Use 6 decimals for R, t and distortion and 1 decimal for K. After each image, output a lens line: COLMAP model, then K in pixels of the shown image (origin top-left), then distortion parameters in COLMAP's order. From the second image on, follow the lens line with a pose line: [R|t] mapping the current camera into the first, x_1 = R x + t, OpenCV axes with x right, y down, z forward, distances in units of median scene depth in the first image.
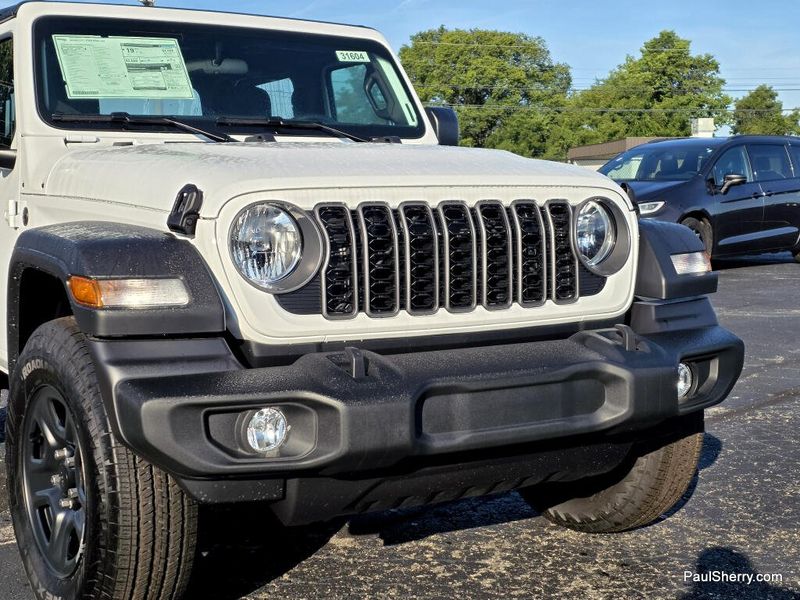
lens RADIAL K [[1133.6, 0, 391.1], [0, 1133.6, 296.9], [0, 0, 1]] dist [0.189389, -0.318050]
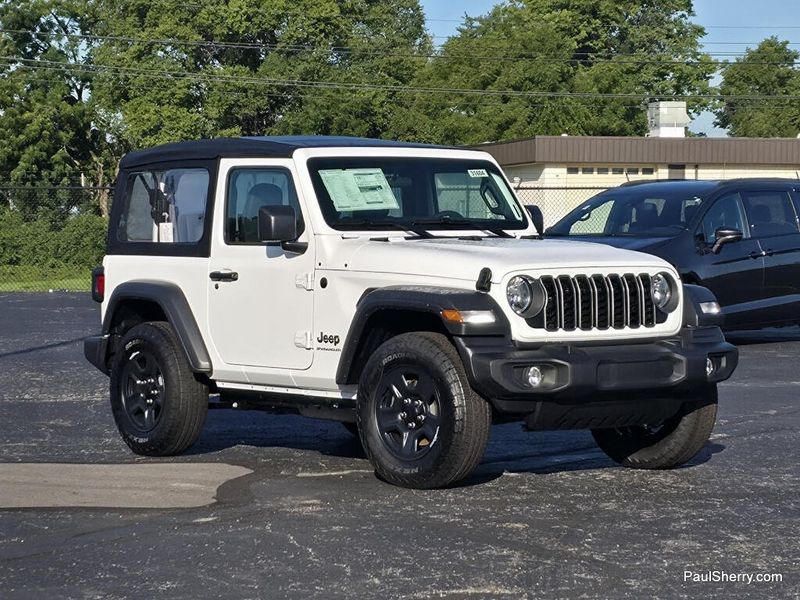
lens RADIAL K [[2671.6, 0, 379.2], [0, 2671.6, 299.9], [0, 0, 1]] dist [0.471278, 0.223722]
pose [[0.986937, -0.001864, 0.161099, -0.799341], [0.011858, 0.998061, -0.061102, 0.180087], [-0.160672, 0.062214, 0.985045, -2.643406]]
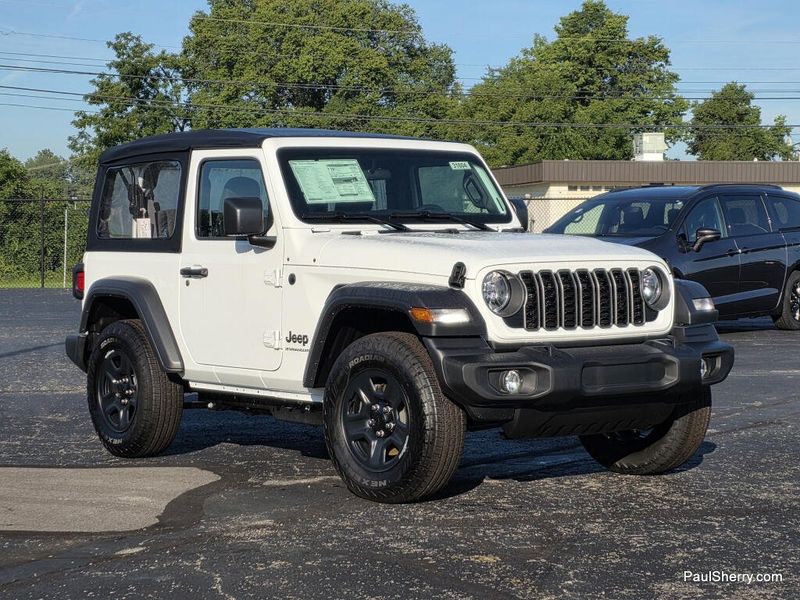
lens RADIAL K [[1976.6, 0, 400.0], [0, 1976.6, 300.0], [0, 0, 1]] dist [0.408832, -0.668175]
pose [[0.989526, -0.005343, 0.144258, -0.519596], [0.013737, 0.998265, -0.057259, 0.108317], [-0.143701, 0.058641, 0.987882, -1.584334]]
